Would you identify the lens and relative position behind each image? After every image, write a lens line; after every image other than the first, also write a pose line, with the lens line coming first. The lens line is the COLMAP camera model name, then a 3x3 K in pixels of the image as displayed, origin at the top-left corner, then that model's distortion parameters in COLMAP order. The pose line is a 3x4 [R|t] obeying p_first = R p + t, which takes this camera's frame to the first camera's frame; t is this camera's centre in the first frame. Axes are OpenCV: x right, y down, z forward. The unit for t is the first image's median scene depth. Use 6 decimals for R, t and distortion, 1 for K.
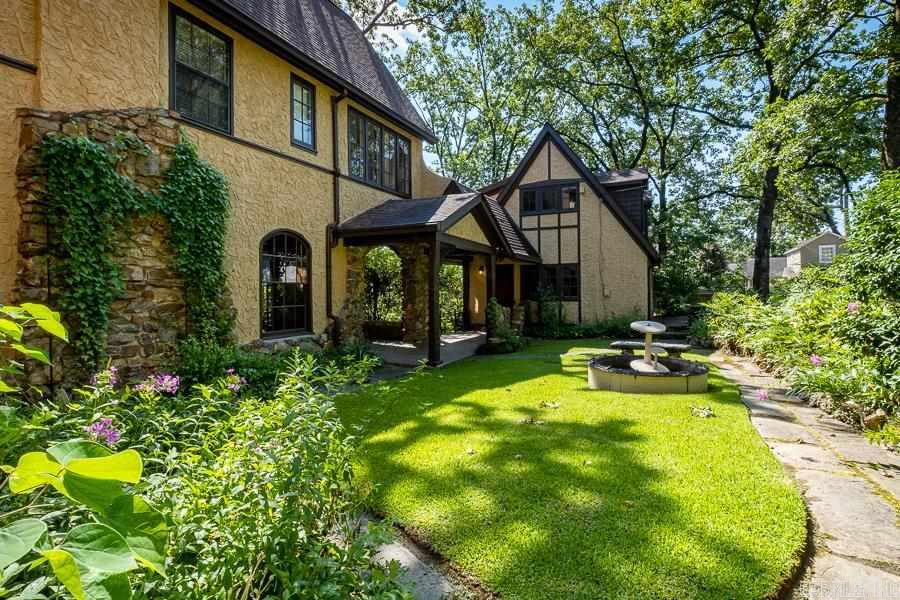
lens RADIAL K [[407.6, 0, 451.8], [0, 407.6, 292.1], [0, 0, 1]] dist [-0.003138, -0.000827]
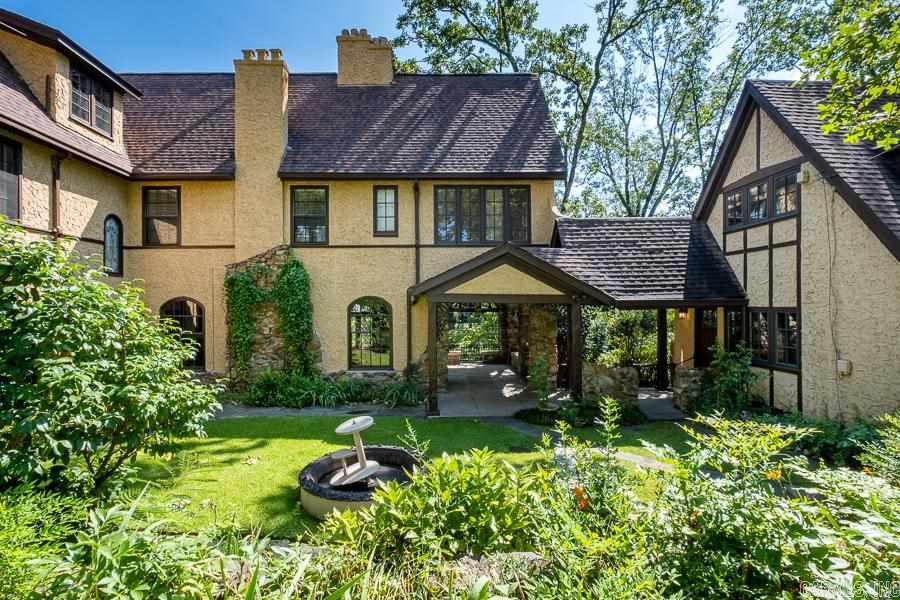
lens RADIAL K [[402.2, 0, 450.0], [0, 402.2, 300.0], [0, 0, 1]] dist [0.000267, -0.000224]
pose [[0.499432, -0.006229, -0.866331, 0.620319], [-0.007926, 0.999899, -0.011759, -0.079619], [0.866317, 0.012739, 0.499332, 0.340872]]
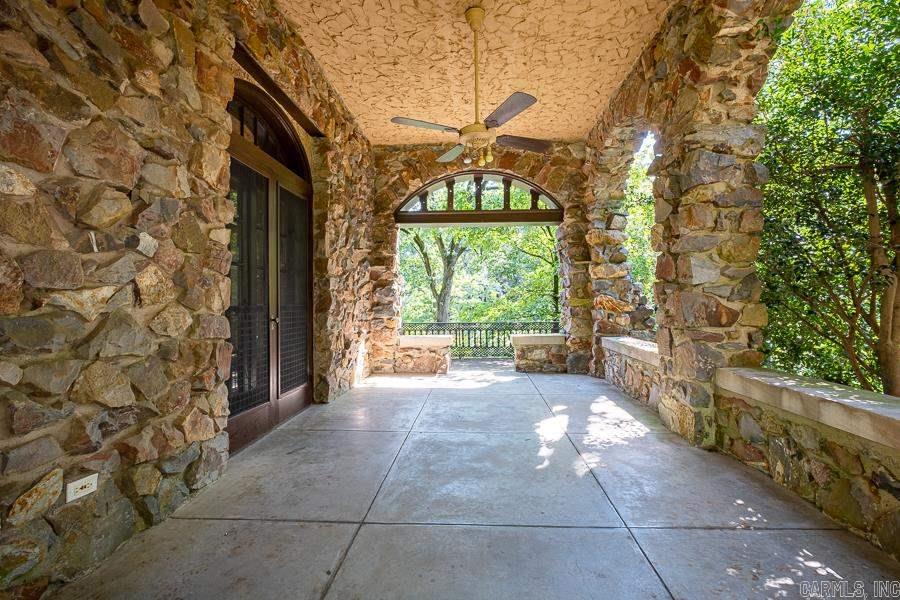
lens RADIAL K [[407.6, 0, 451.8], [0, 407.6, 292.1], [0, 0, 1]] dist [-0.003138, -0.000827]
pose [[0.413755, -0.016724, -0.910234, -0.110278], [-0.004581, 0.999780, -0.020452, 0.038610], [0.910377, 0.012632, 0.413588, 0.861964]]
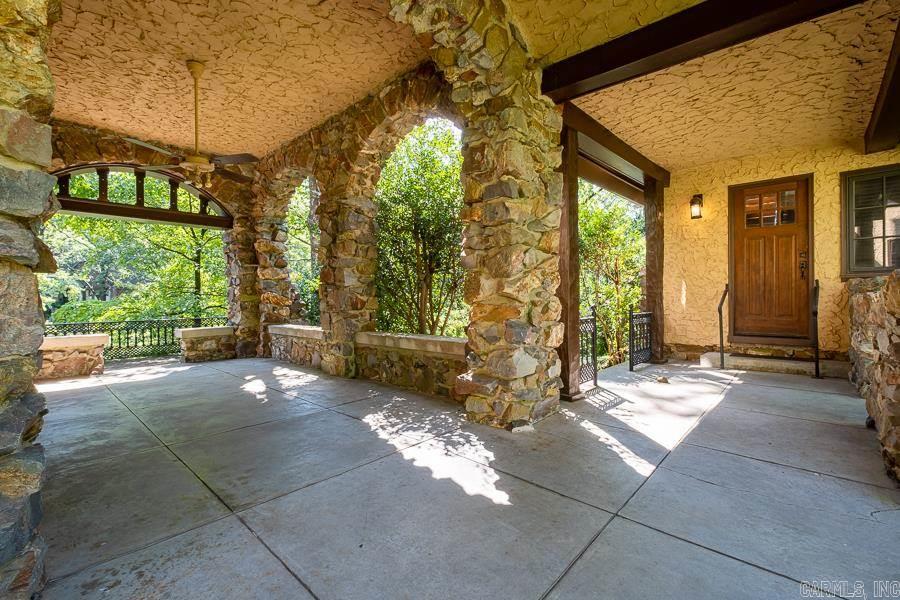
lens RADIAL K [[407.6, 0, 451.8], [0, 407.6, 292.1], [0, 0, 1]] dist [-0.003138, -0.000827]
pose [[0.963972, -0.005695, -0.265942, -0.055040], [0.000721, 0.999823, -0.018795, 0.042350], [0.266002, 0.017926, 0.963806, 0.723040]]
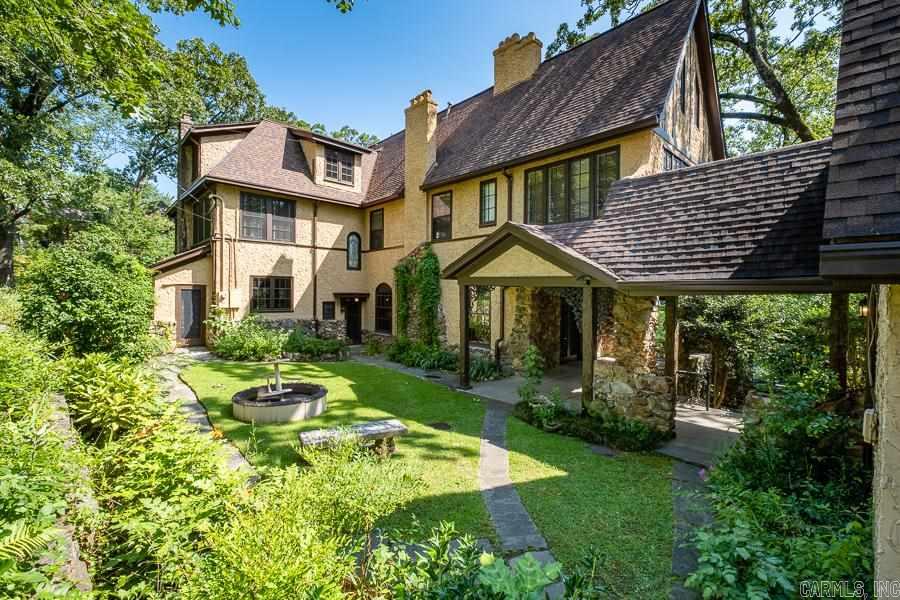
lens RADIAL K [[396.9, 0, 473.2], [0, 396.9, 296.2], [0, 0, 1]] dist [-0.001645, -0.000182]
pose [[-0.286728, 0.010996, -0.957949, 0.715363], [-0.020180, 0.999643, 0.017515, -0.076573], [0.957799, 0.024353, -0.286404, 0.921686]]
